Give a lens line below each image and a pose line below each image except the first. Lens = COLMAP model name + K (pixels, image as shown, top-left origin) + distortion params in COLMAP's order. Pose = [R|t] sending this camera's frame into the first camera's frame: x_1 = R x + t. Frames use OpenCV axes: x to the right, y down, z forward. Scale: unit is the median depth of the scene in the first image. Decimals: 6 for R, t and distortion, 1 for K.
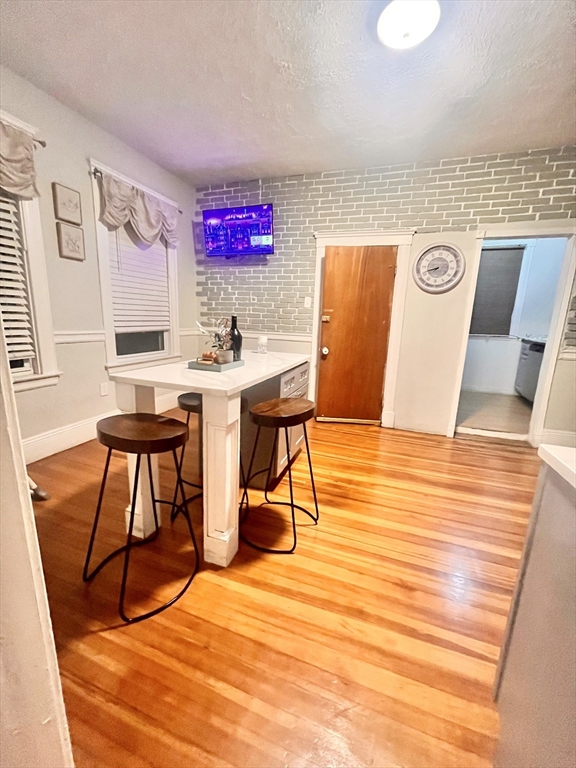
lens RADIAL K [[308.4, 0, 287.3], [0, 308.4, 379.9], [0, 0, 1]] dist [-0.001082, -0.000111]
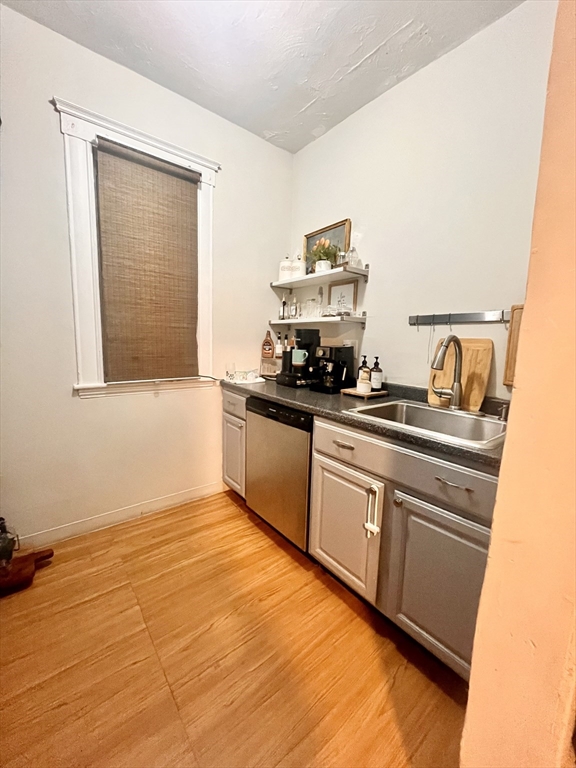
lens RADIAL K [[308.4, 0, 286.5], [0, 308.4, 382.1], [0, 0, 1]] dist [-0.001082, -0.000111]
pose [[0.529126, -0.116636, 0.840489, 0.411229], [0.152857, 0.987406, 0.040794, -0.136883], [-0.834662, 0.106889, 0.540291, 0.655665]]
